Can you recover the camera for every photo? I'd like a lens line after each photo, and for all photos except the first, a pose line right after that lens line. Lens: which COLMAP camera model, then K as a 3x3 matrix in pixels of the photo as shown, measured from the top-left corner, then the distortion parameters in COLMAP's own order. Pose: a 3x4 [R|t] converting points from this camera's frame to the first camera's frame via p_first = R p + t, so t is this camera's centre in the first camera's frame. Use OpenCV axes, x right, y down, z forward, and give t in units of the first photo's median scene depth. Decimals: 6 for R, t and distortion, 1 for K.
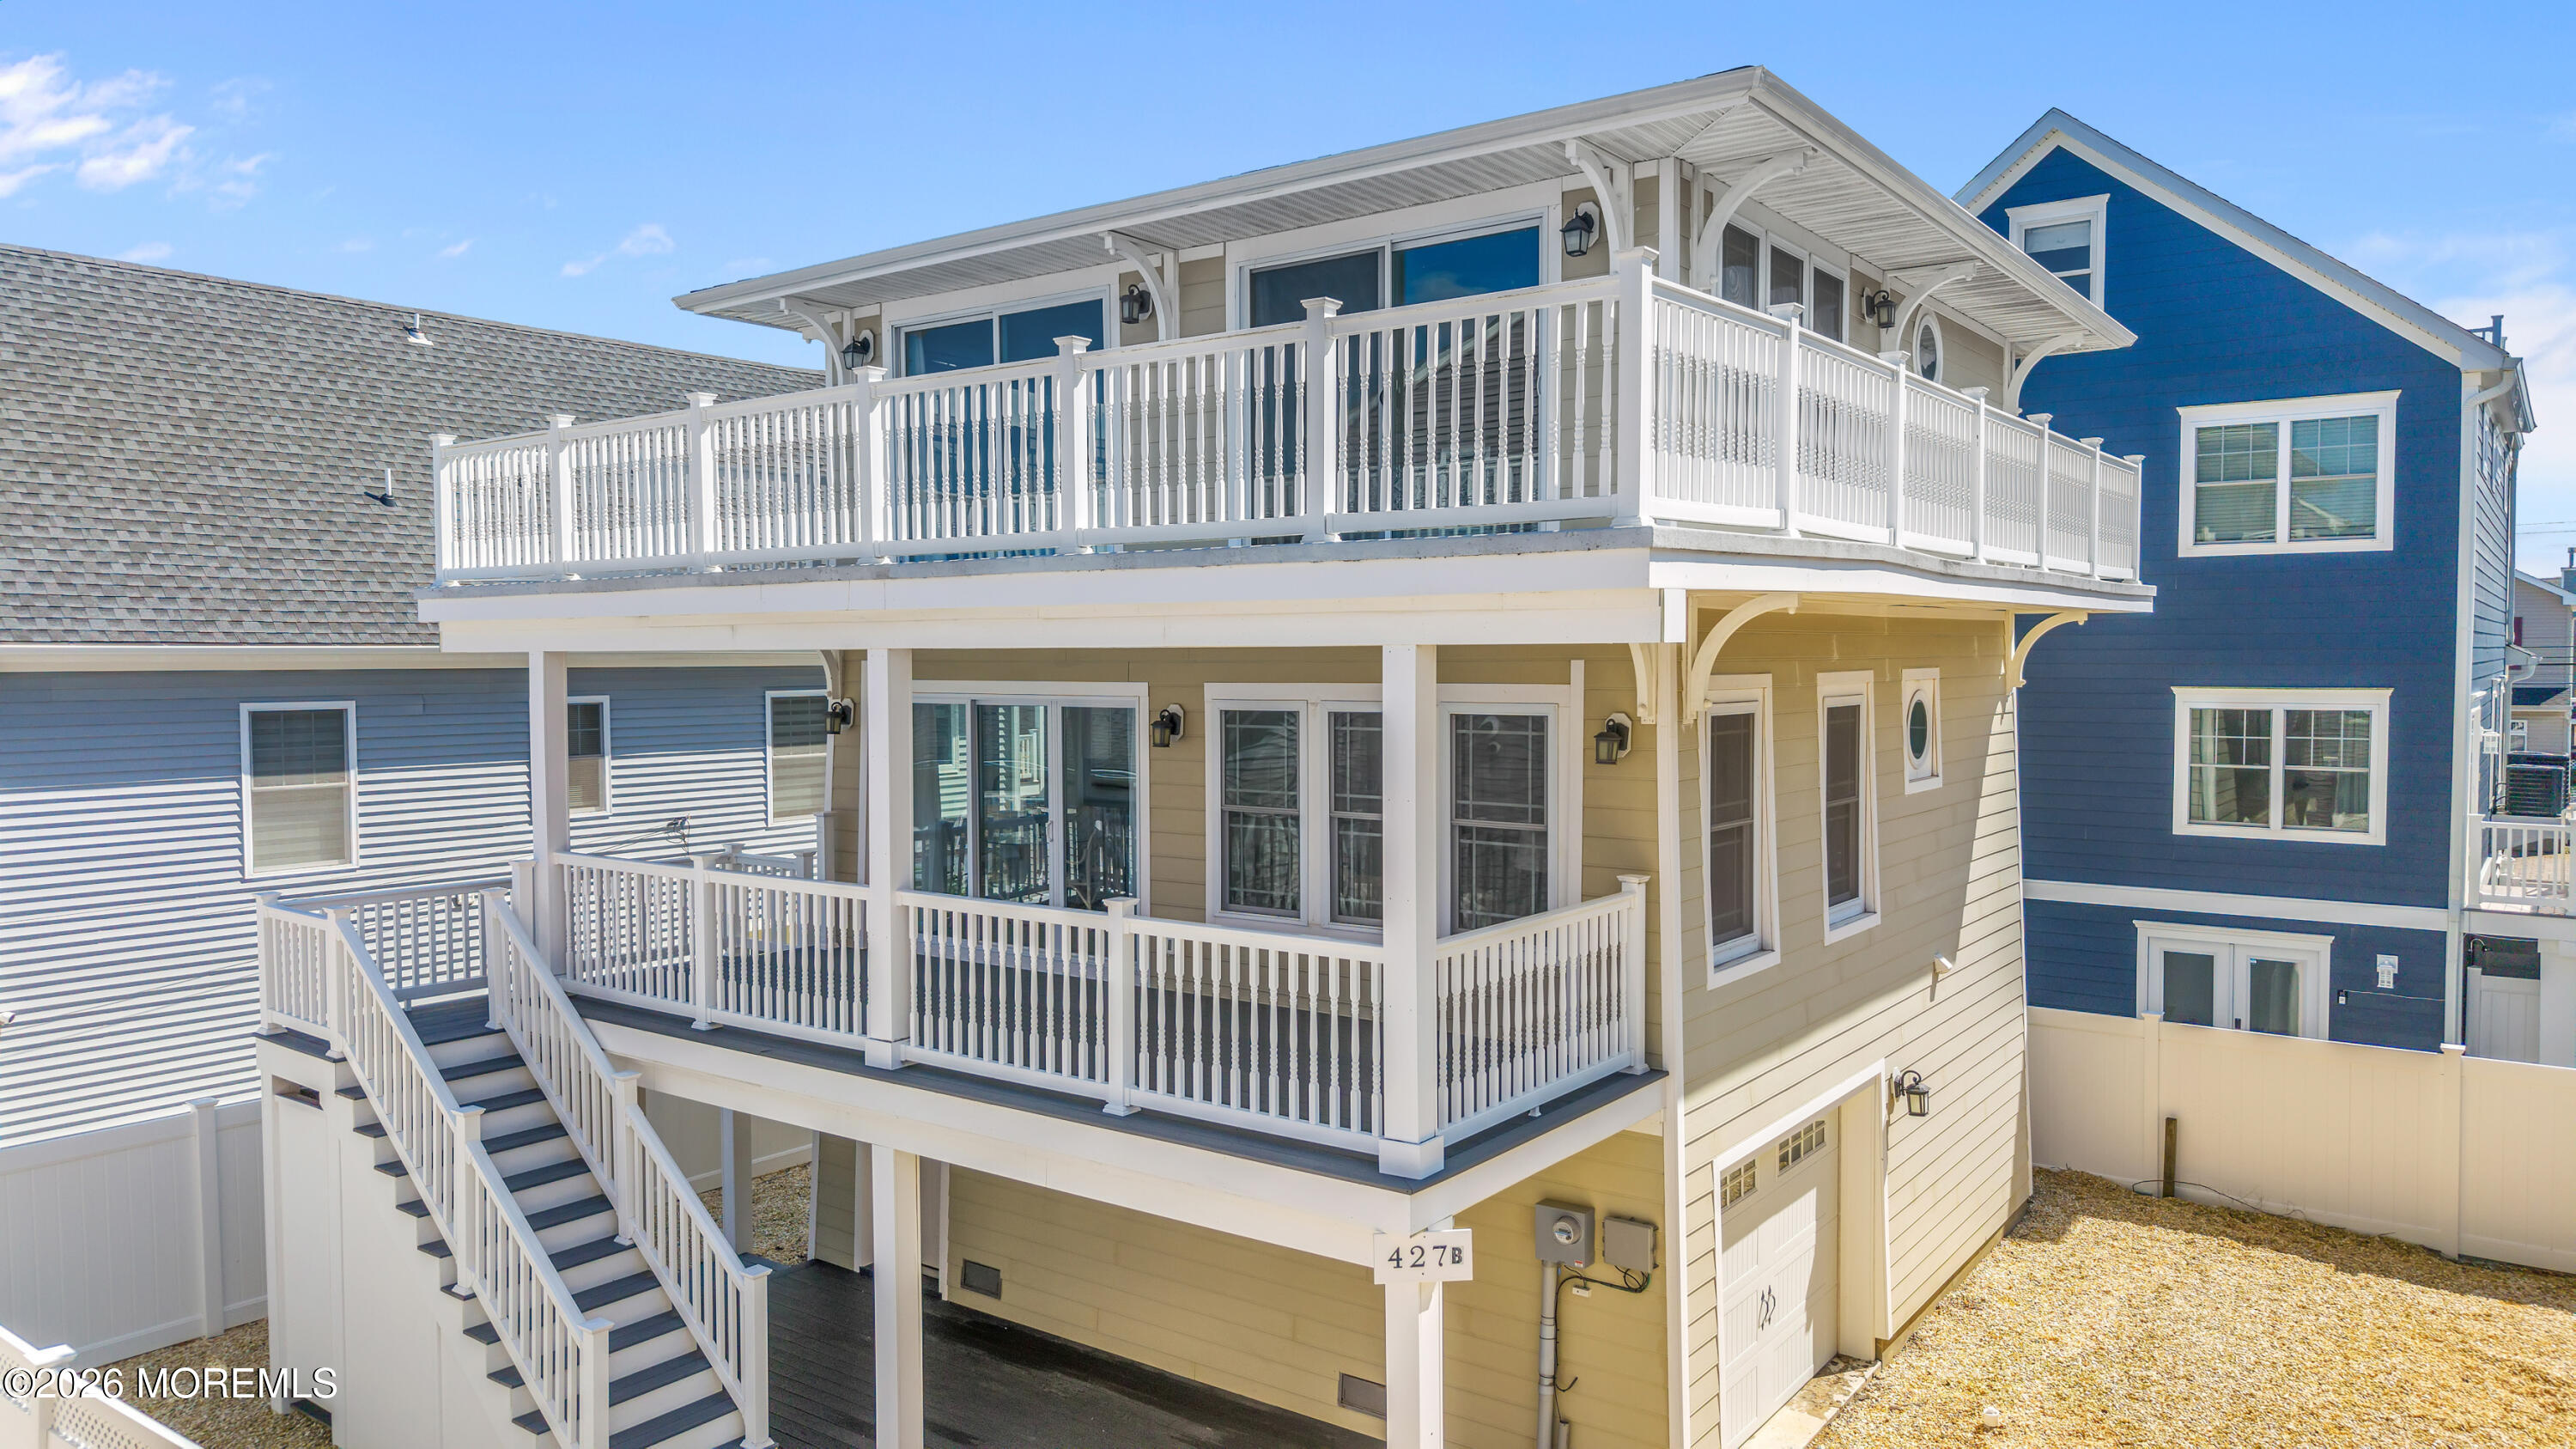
lens RADIAL K [[1691.7, 0, 1292.2], [0, 1691.7, 763.2], [0, 0, 1]] dist [0.000592, -0.001586]
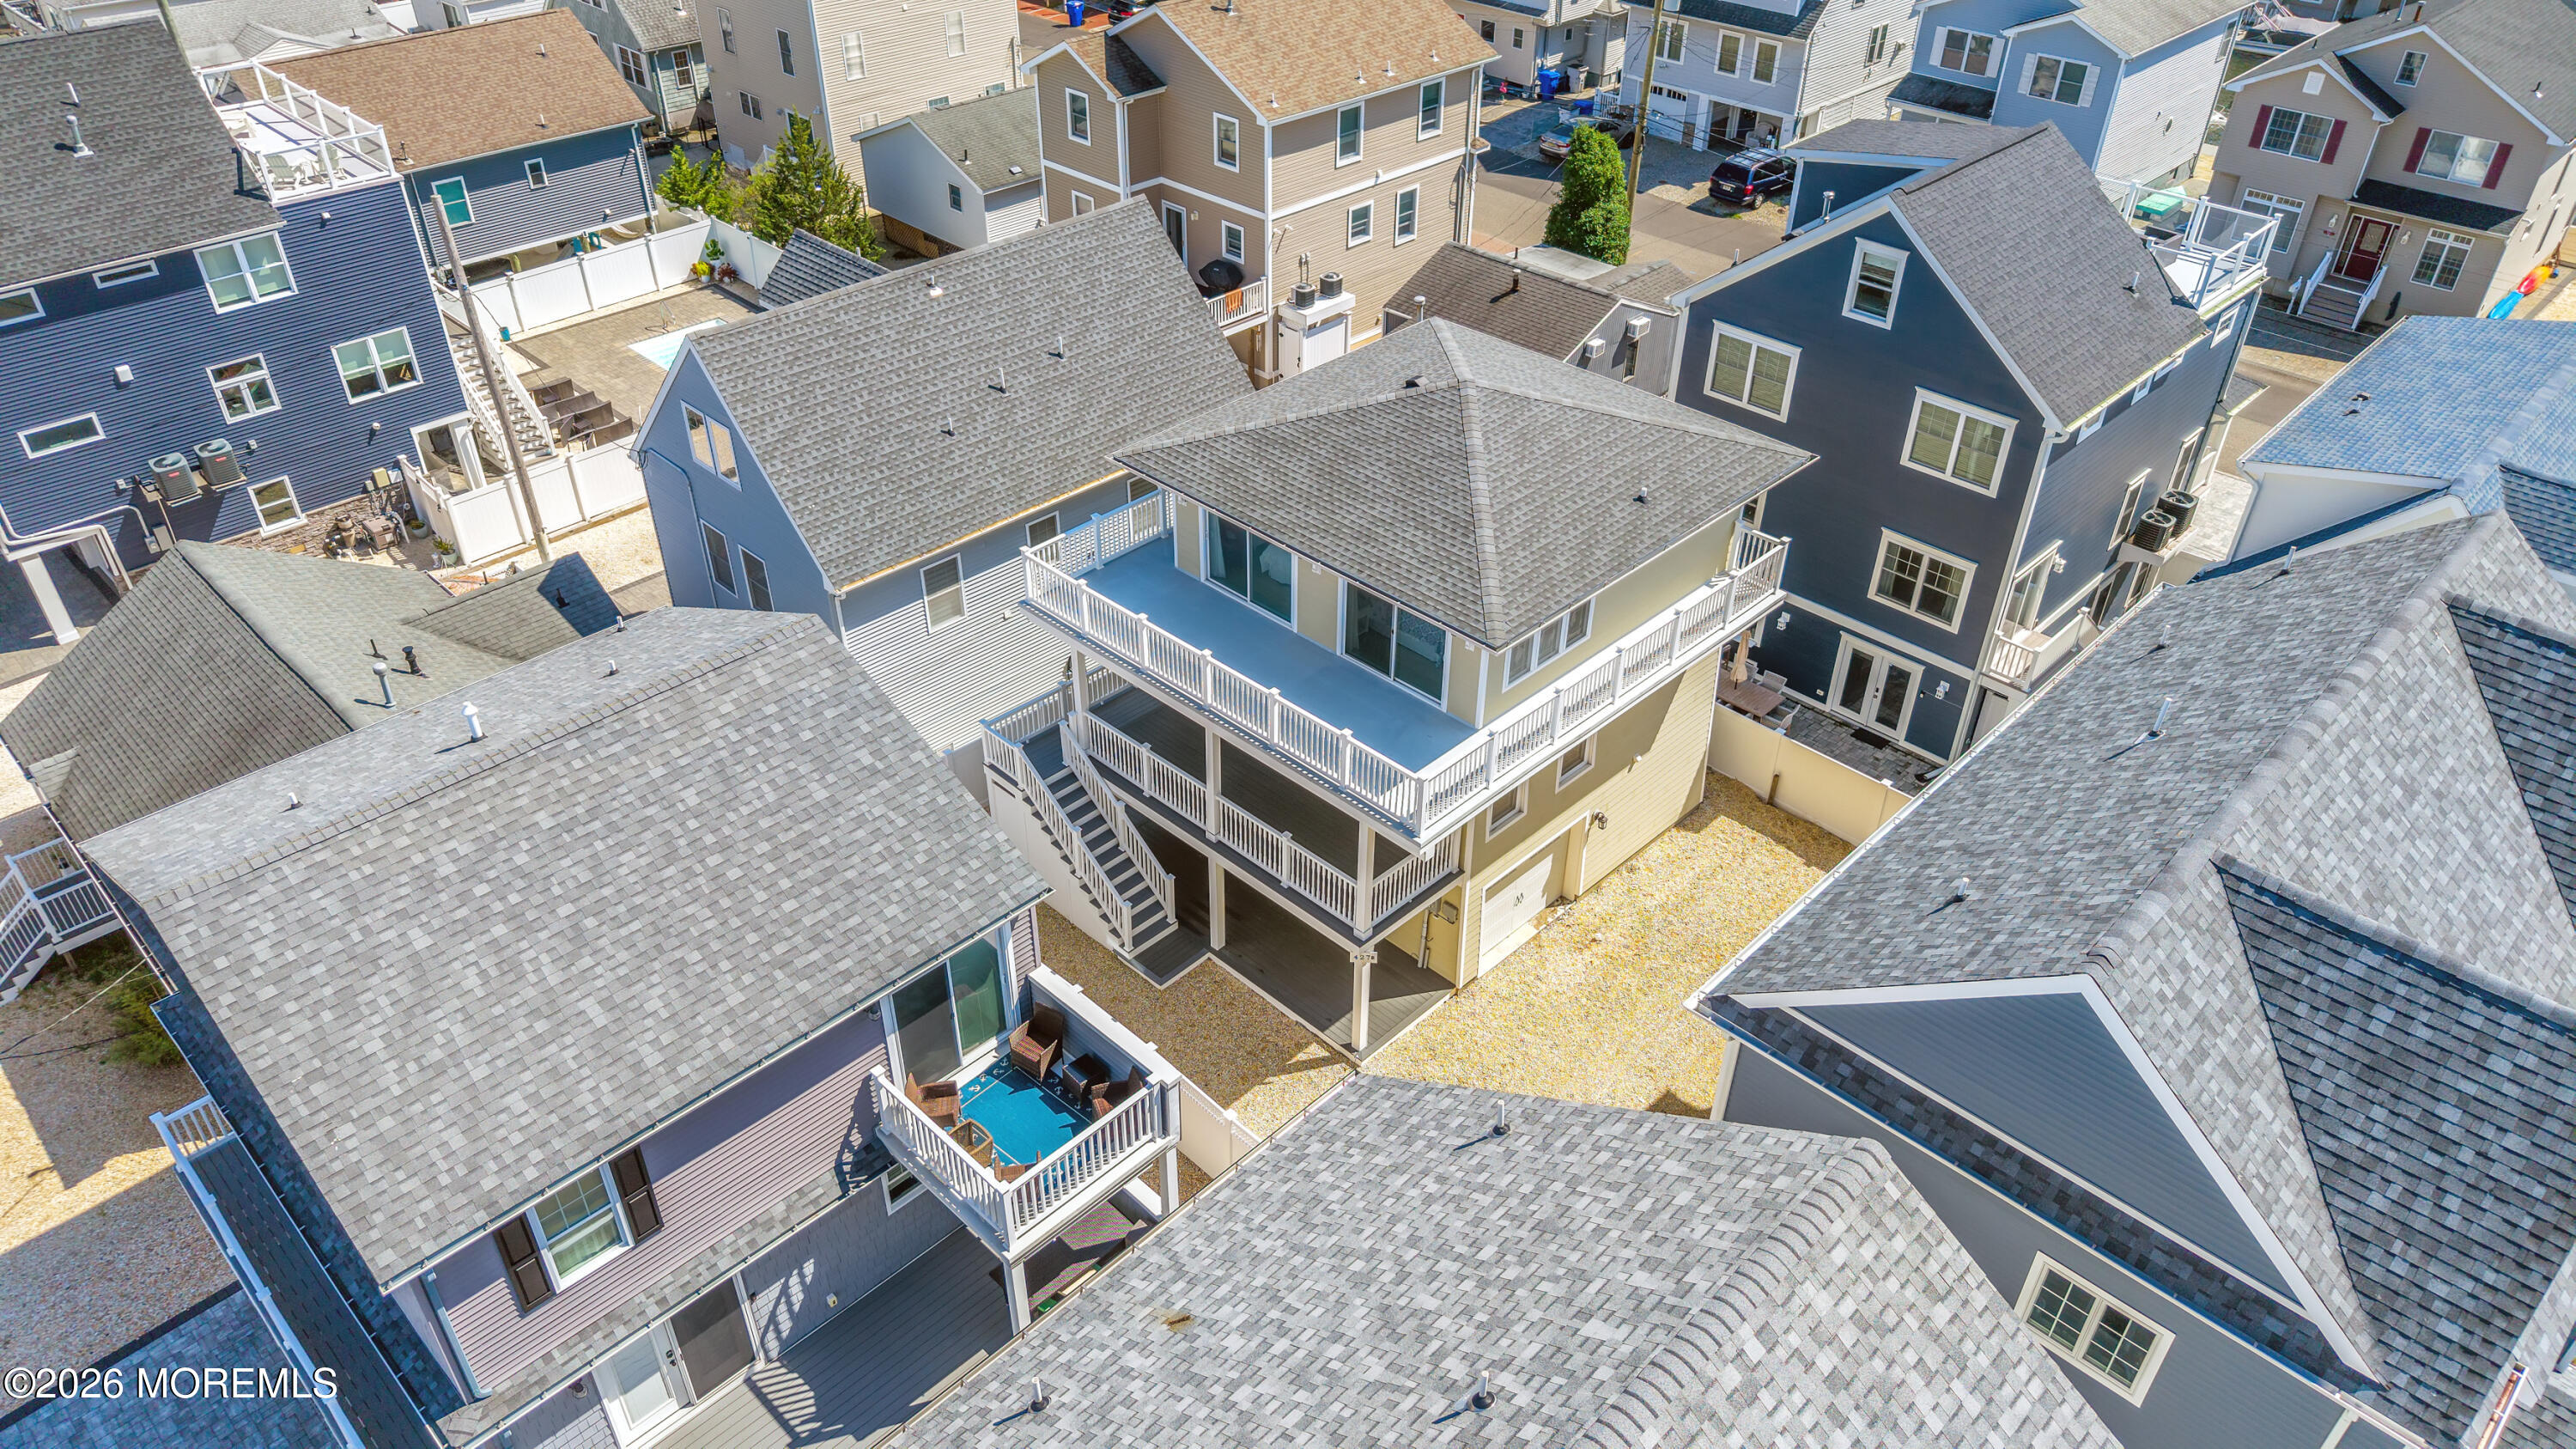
lens RADIAL K [[1691.7, 0, 1292.2], [0, 1691.7, 763.2], [0, 0, 1]] dist [0.000592, -0.001586]
pose [[0.990533, 0.096676, -0.097455, 0.147123], [-0.026476, 0.831154, 0.555412, -1.293746], [0.134695, -0.547574, 0.825845, -1.134131]]
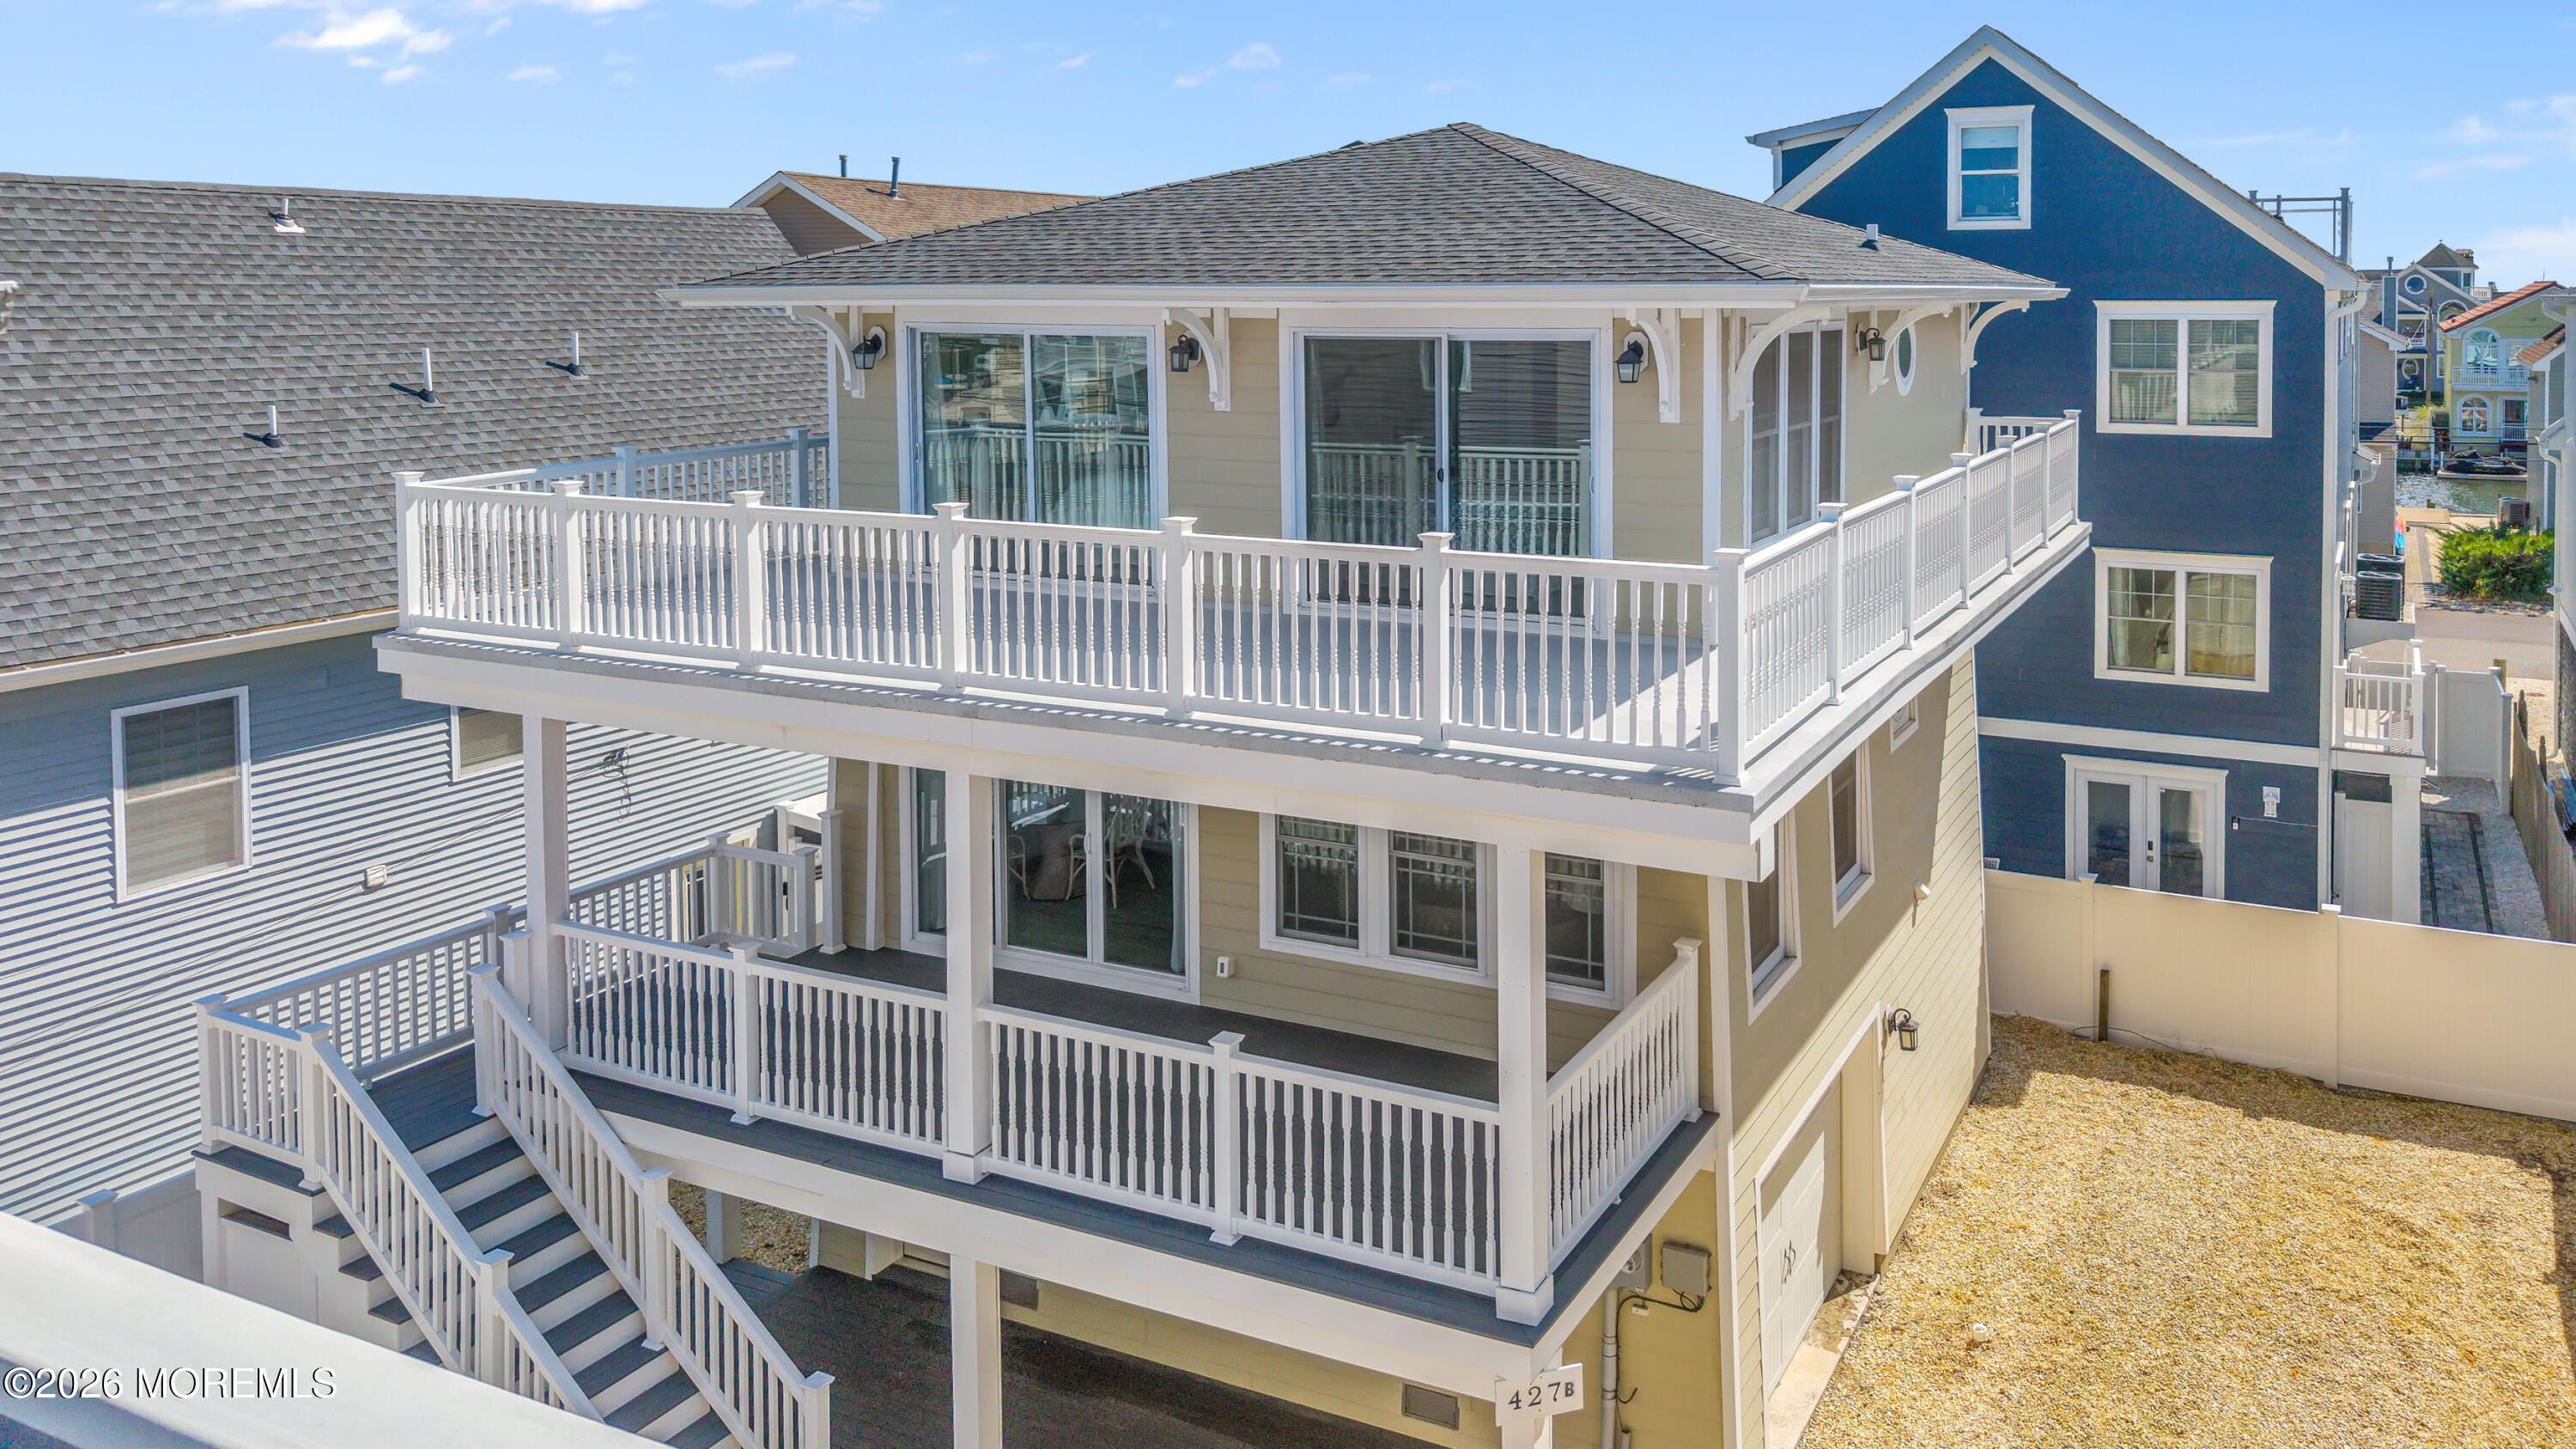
lens RADIAL K [[1757.3, 0, 1576.4], [0, 1757.3, 427.2], [0, 0, 1]] dist [0.001163, -0.002788]
pose [[0.976815, -0.016846, 0.213422, -0.078970], [0.016849, 0.999856, 0.001806, -0.203204], [-0.213421, 0.001832, 0.976959, -0.073119]]
